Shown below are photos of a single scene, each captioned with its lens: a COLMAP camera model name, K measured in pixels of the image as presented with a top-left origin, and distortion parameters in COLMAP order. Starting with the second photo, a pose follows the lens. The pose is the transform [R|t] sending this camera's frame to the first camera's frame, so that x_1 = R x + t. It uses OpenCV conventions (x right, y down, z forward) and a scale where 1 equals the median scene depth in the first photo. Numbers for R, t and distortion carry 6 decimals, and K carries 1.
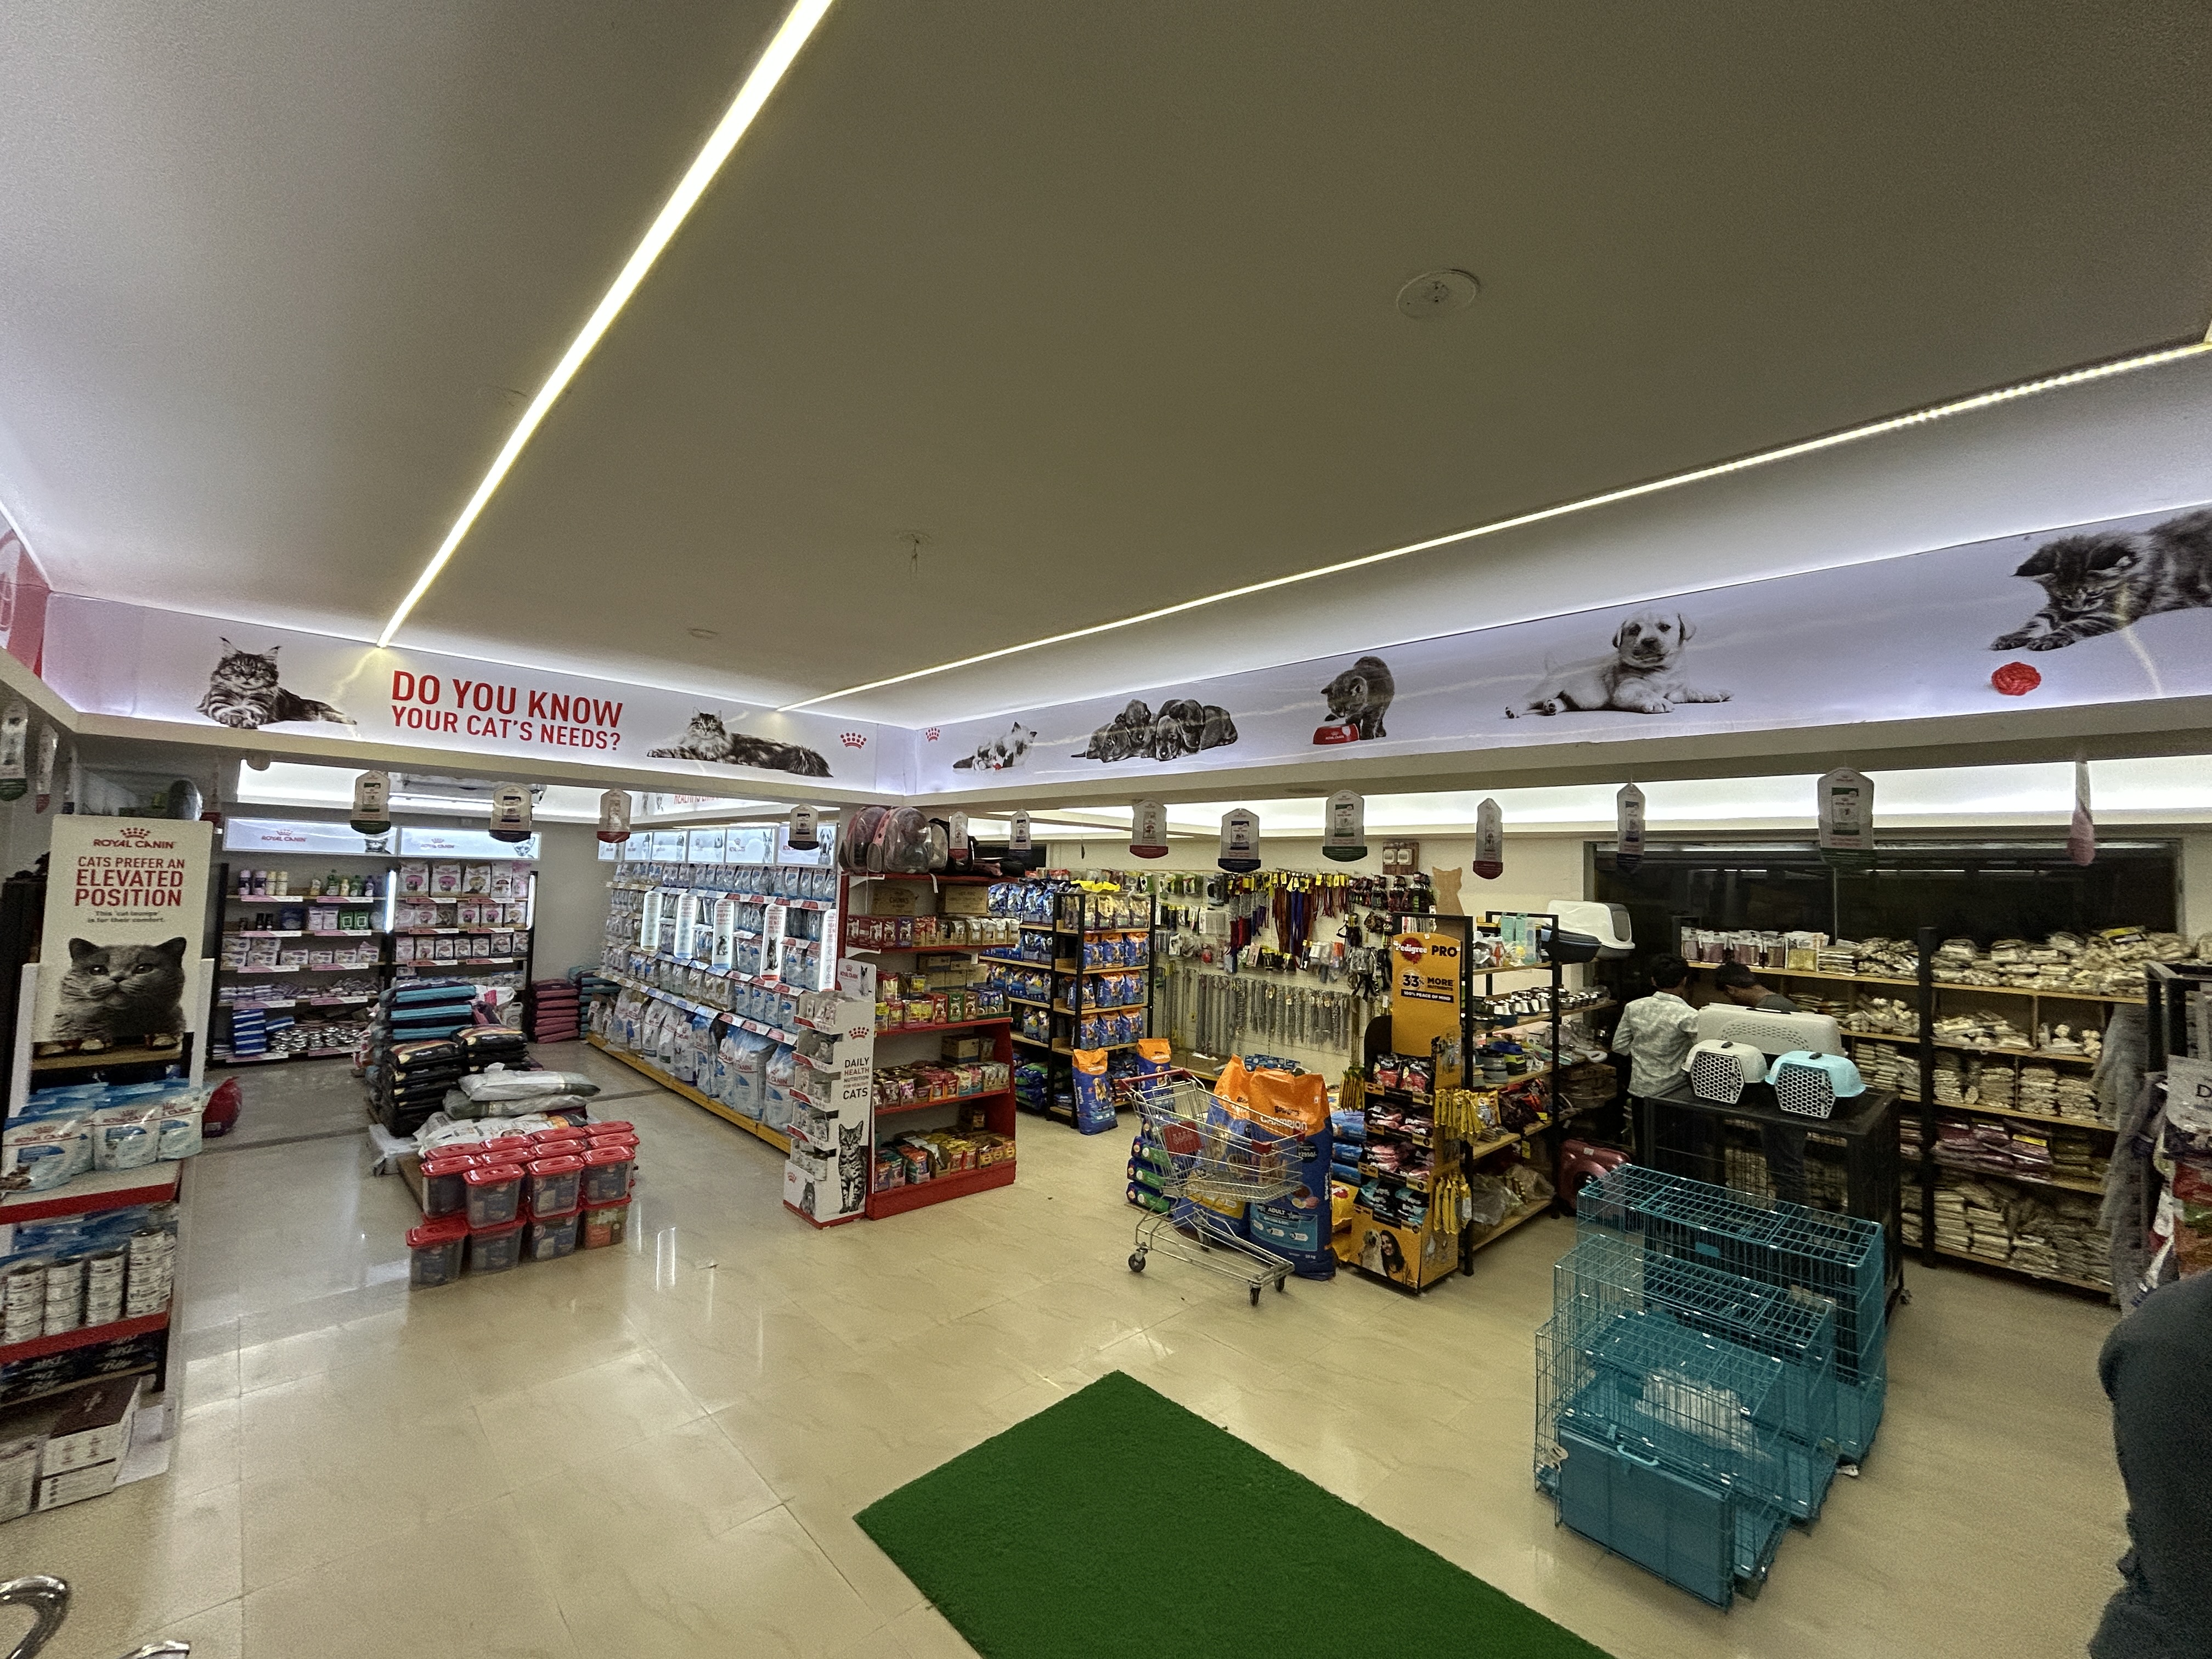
lens RADIAL K [[894.6, 0, 1107.8], [0, 894.6, 836.9], [0, 0, 1]] dist [0.000486, 0.001033]
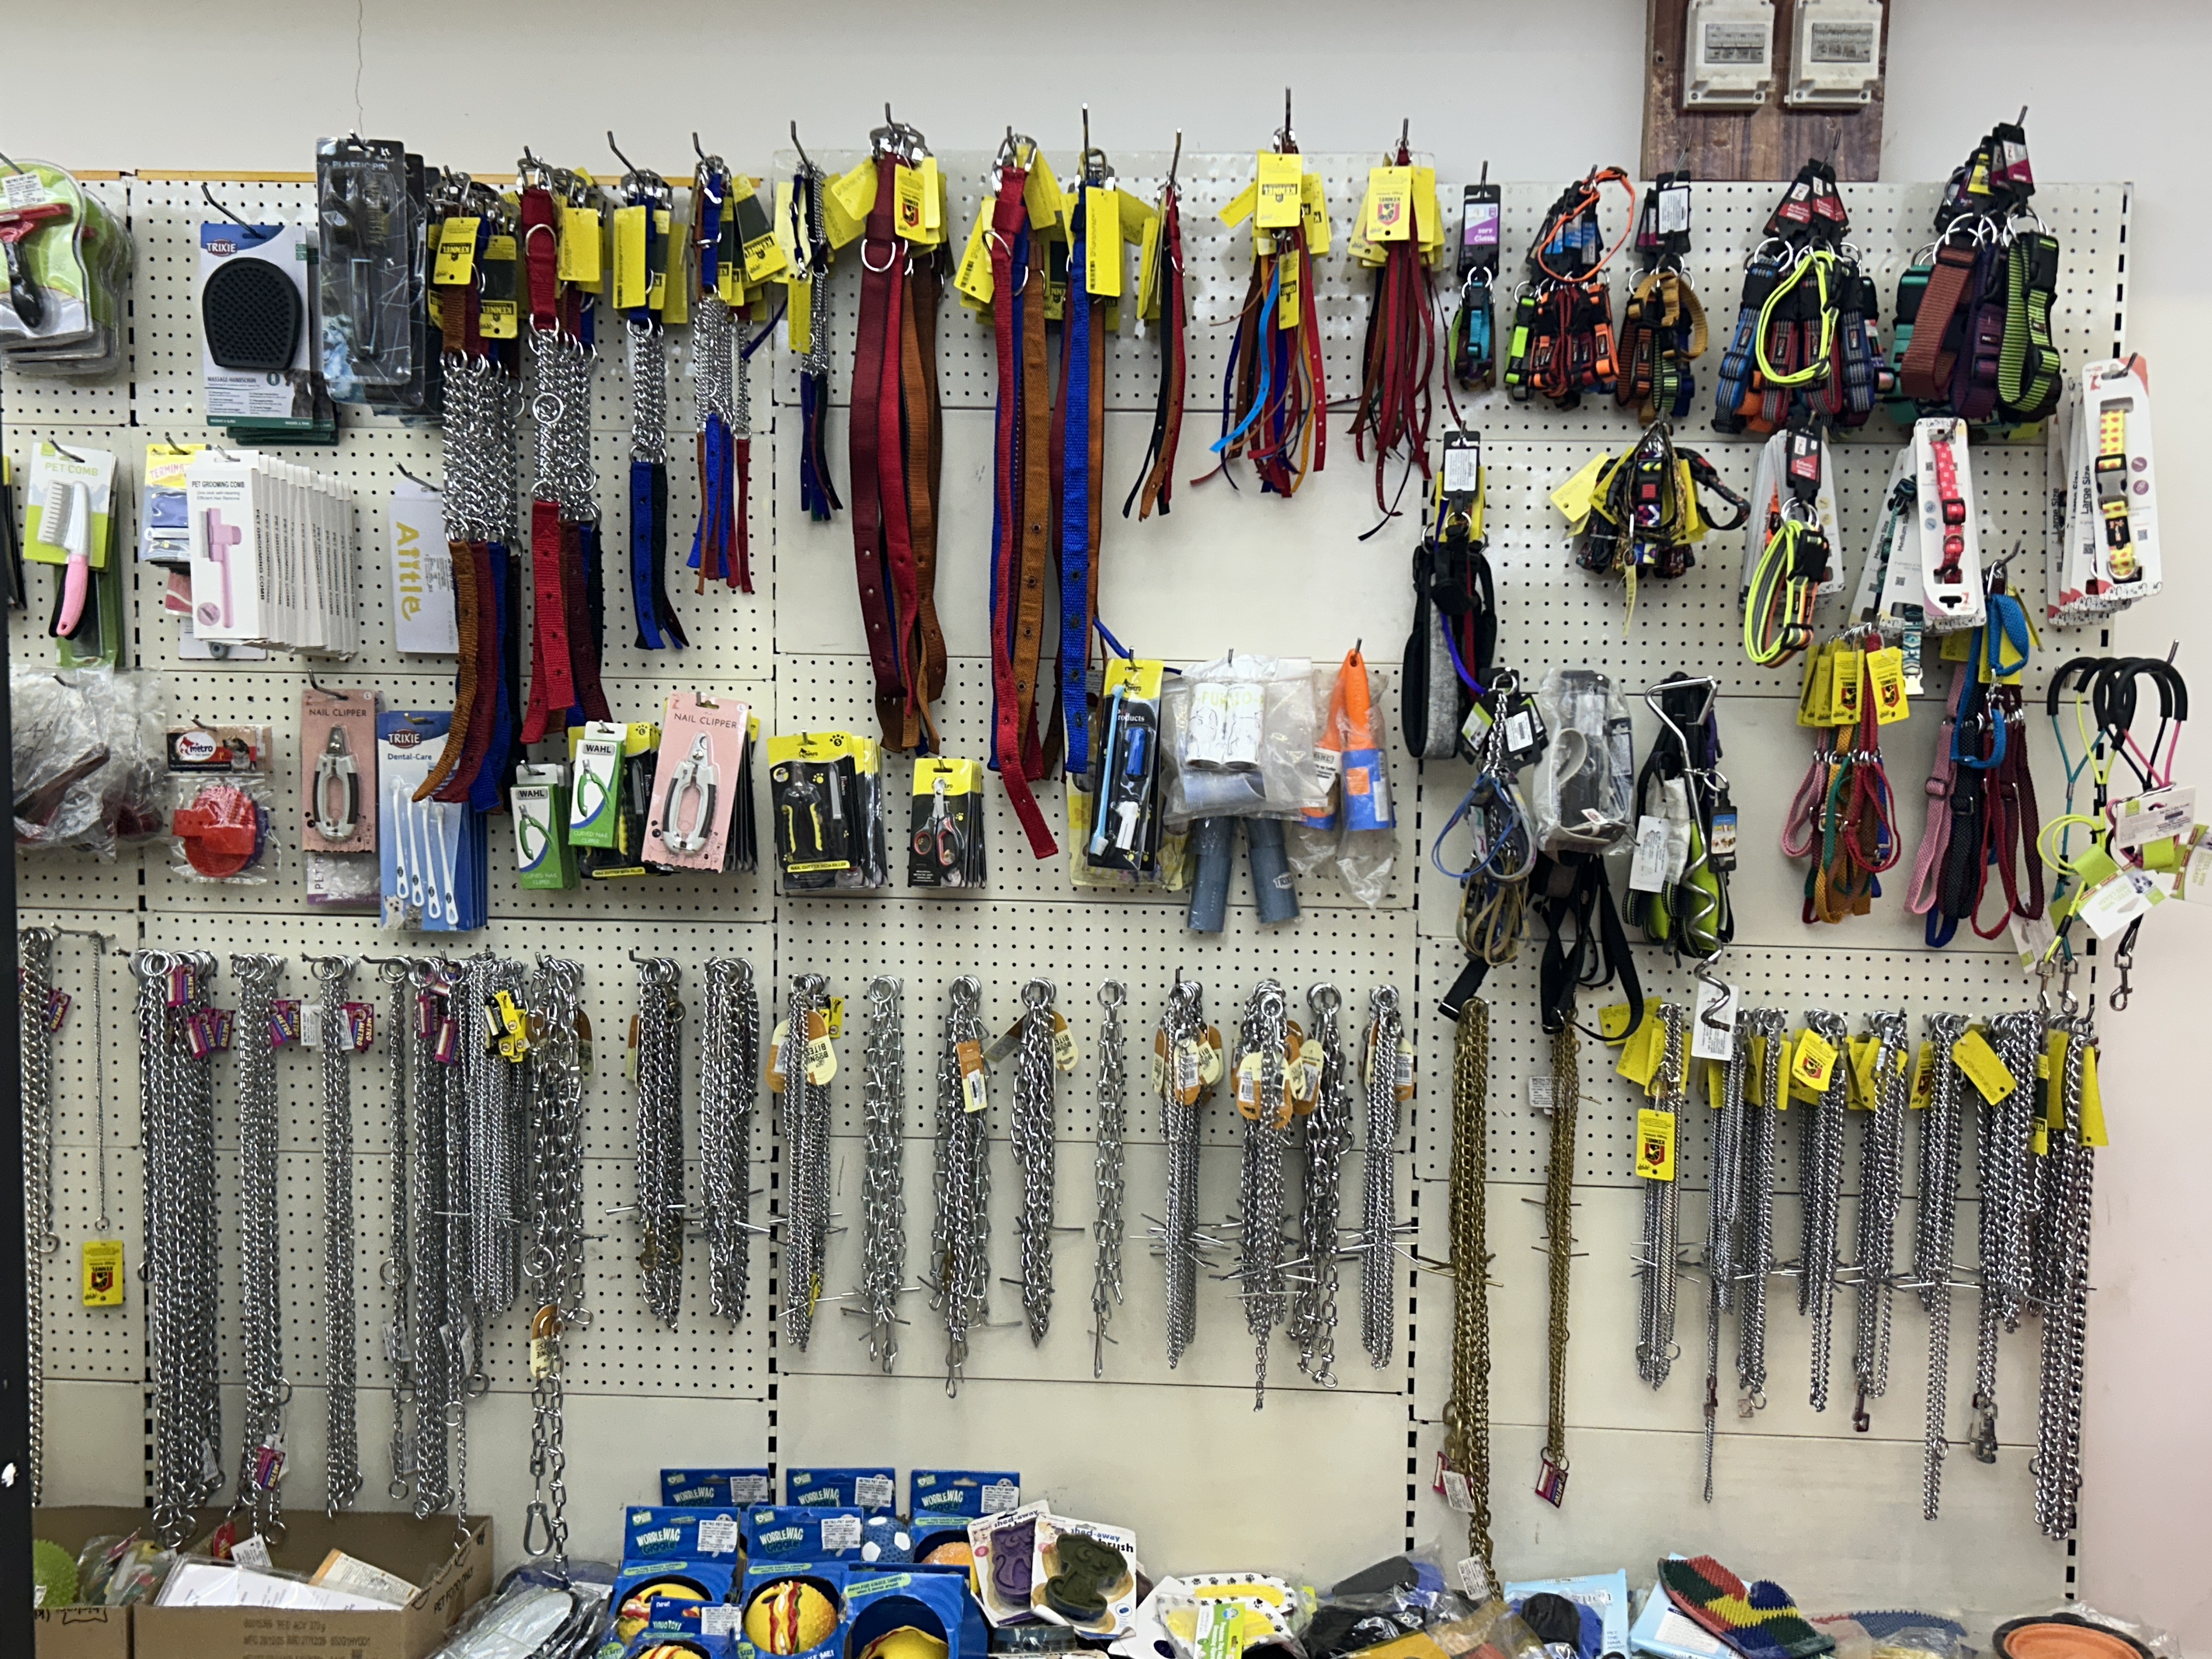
lens RADIAL K [[2145.9, 0, 1124.5], [0, 2145.9, 833.1], [0, 0, 1]] dist [0.035400, 0.000000]
pose [[0.738782, -0.071292, 0.670163, -0.004401], [-0.023822, 0.991005, 0.131685, 0.093834], [-0.673524, -0.113251, 0.730438, 0.709181]]
